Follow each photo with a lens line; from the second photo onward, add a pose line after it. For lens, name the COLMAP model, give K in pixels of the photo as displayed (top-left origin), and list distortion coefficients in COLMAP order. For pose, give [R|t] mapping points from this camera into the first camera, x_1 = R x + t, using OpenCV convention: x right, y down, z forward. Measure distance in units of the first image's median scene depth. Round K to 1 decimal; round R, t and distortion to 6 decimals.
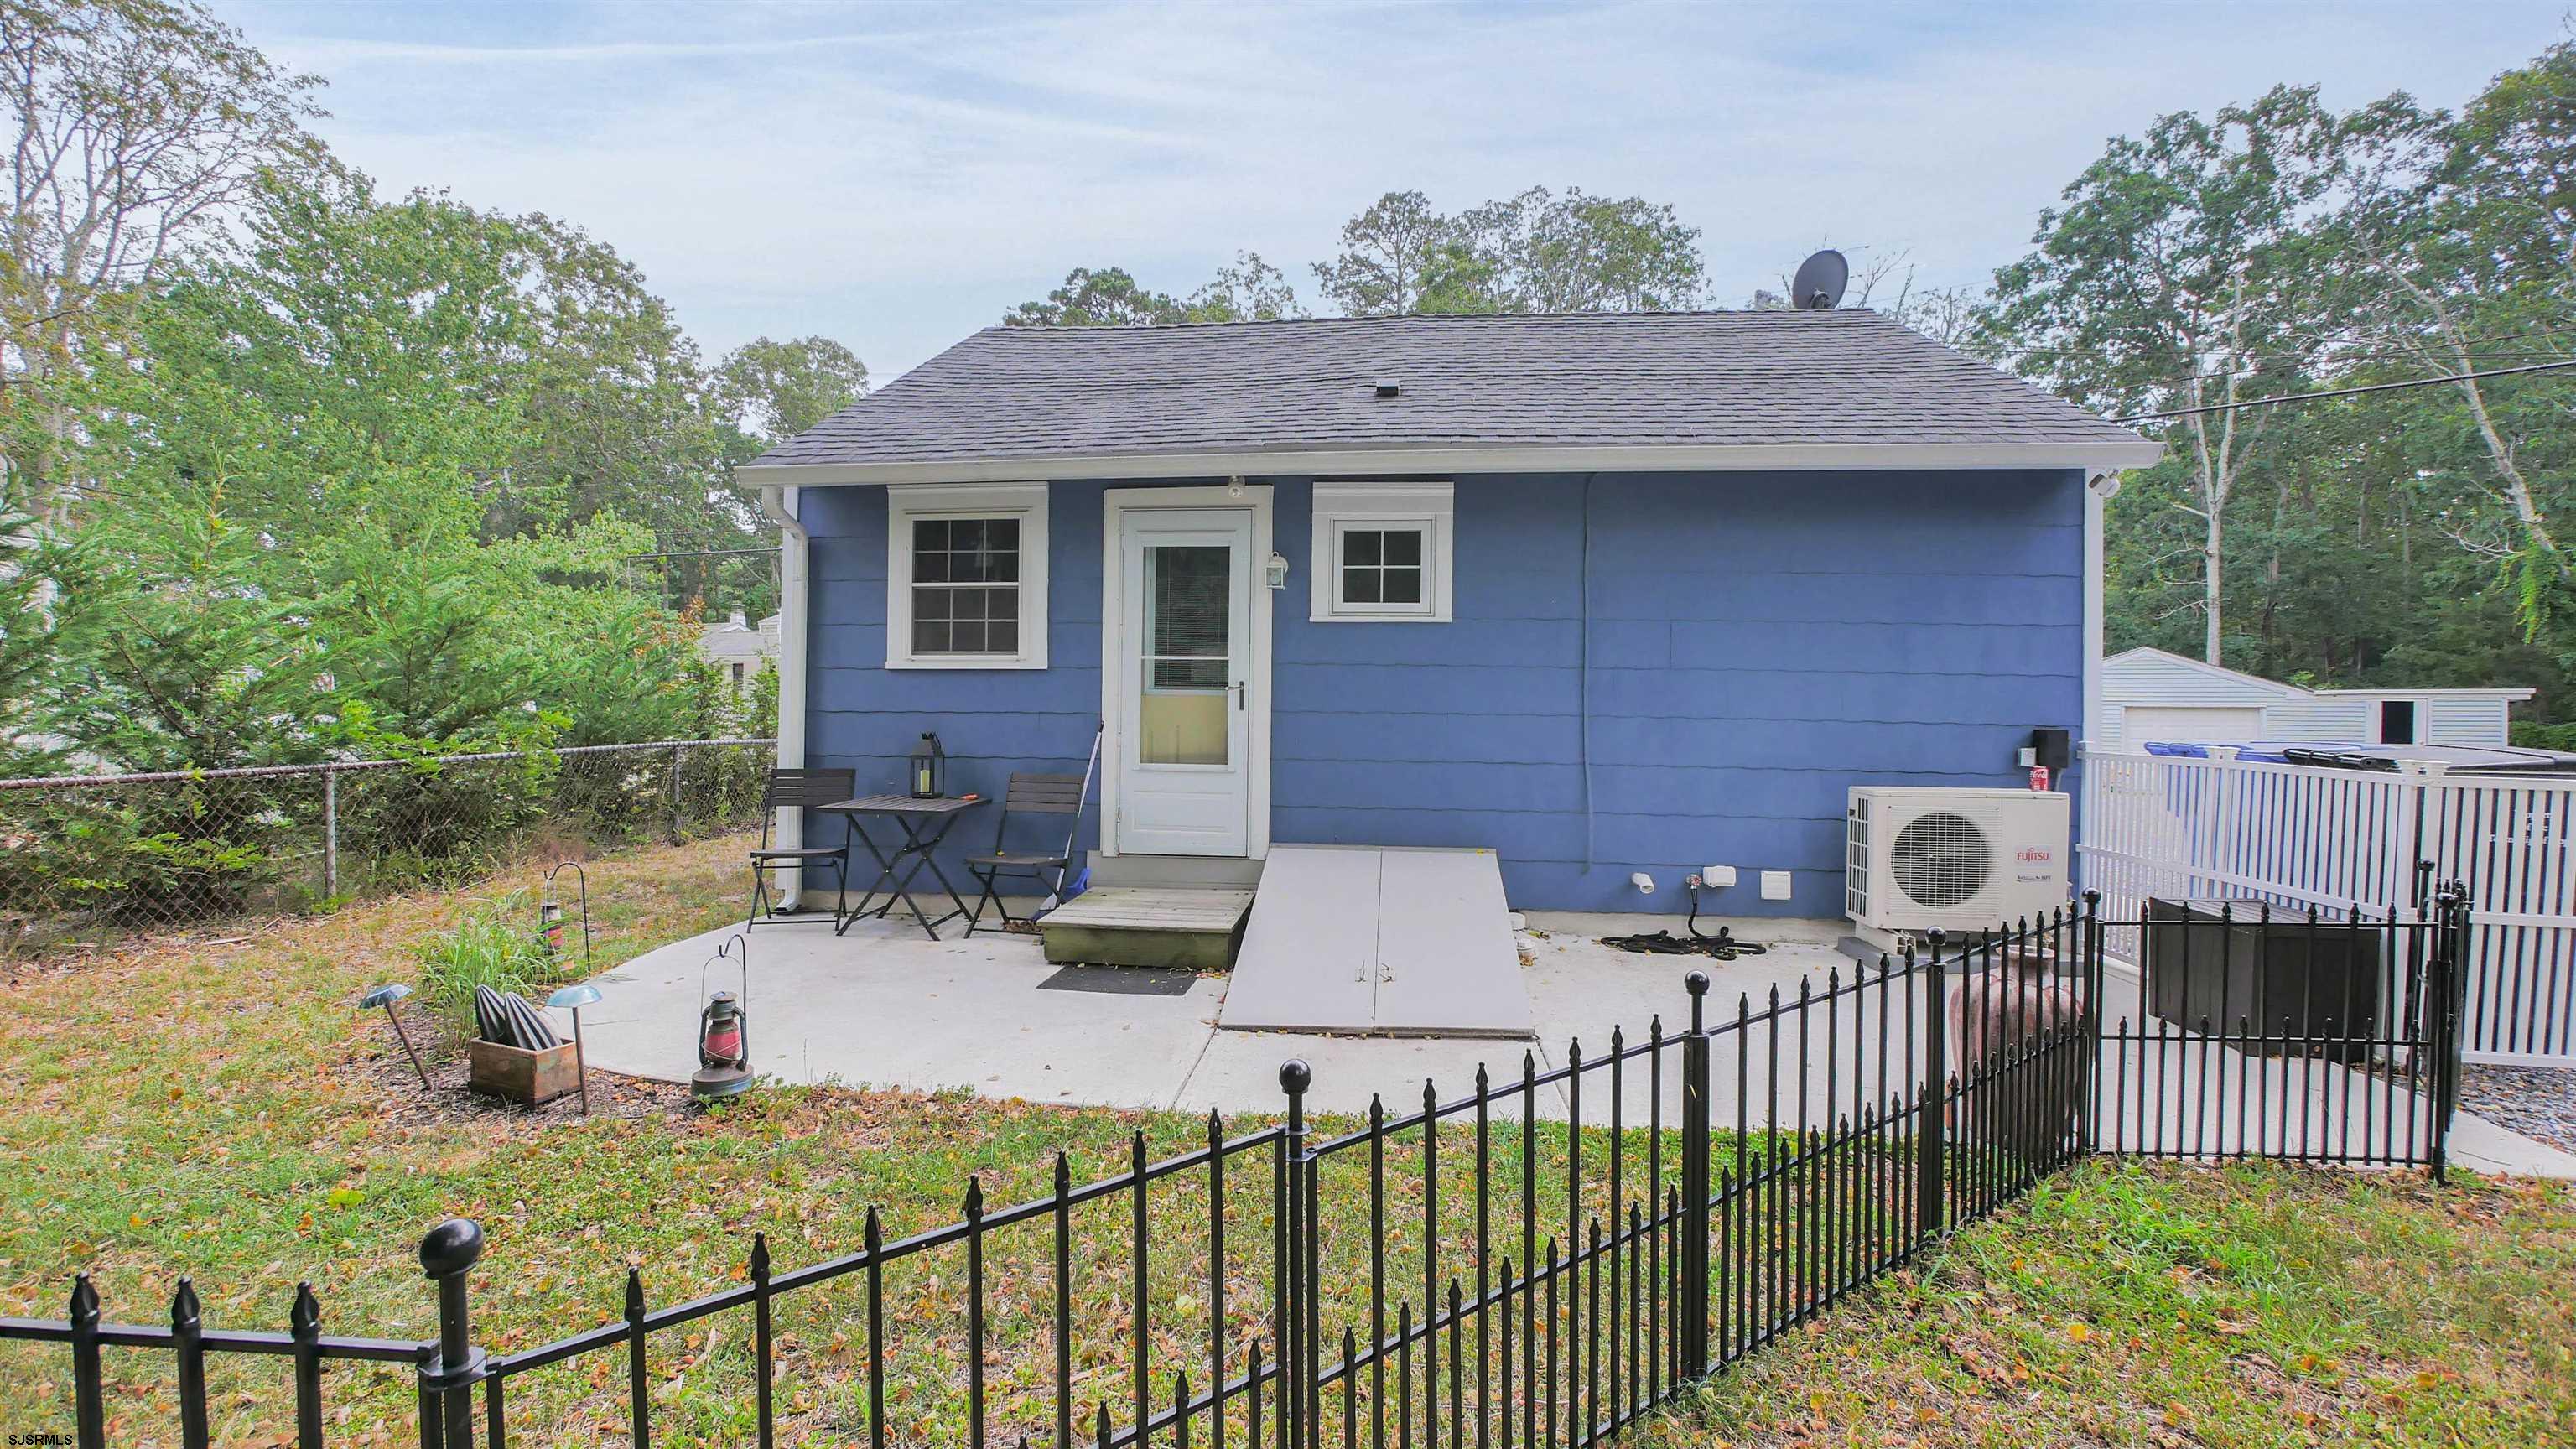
lens RADIAL K [[1058.1, 0, 1277.6], [0, 1058.1, 724.8], [0, 0, 1]] dist [-0.005034, -0.000077]
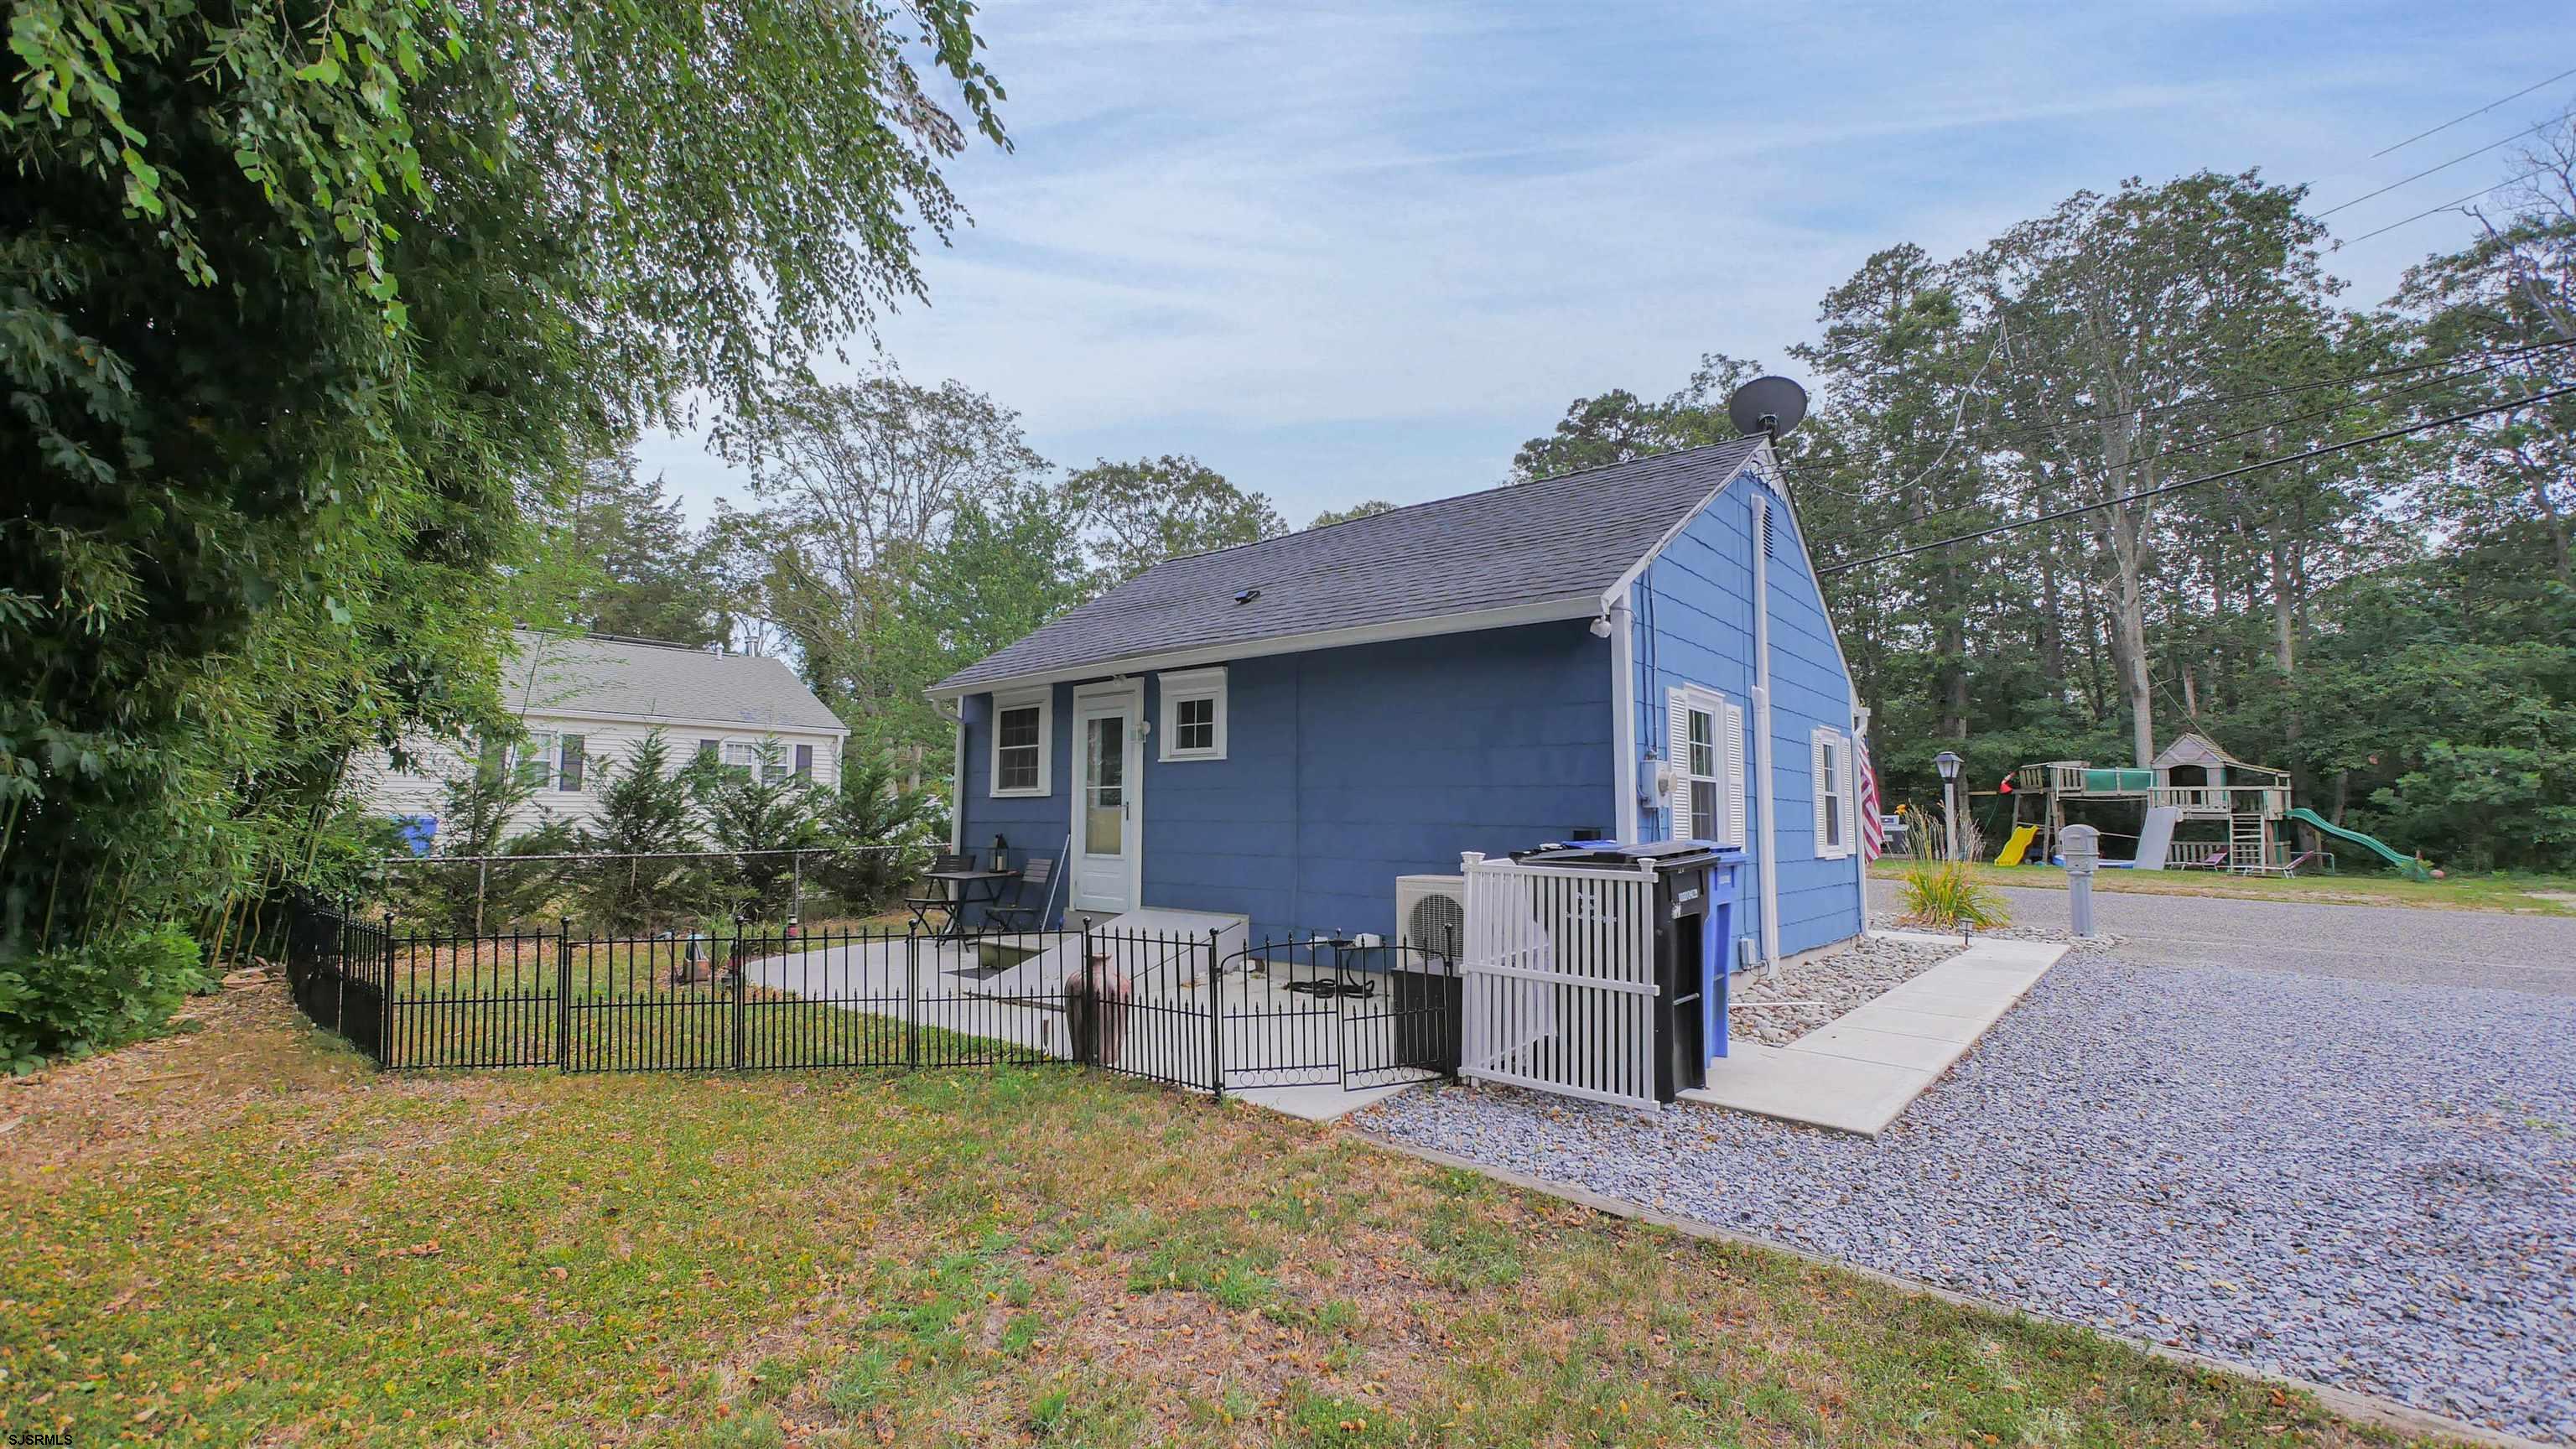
lens RADIAL K [[1041.2, 0, 1288.0], [0, 1041.2, 724.5], [0, 0, 1]] dist [0.002401, 0.000174]
pose [[0.840929, -0.059790, -0.537832, 1.003697], [0.007364, 0.995050, -0.099104, -0.000199], [0.541095, 0.079379, 0.837206, -0.174220]]
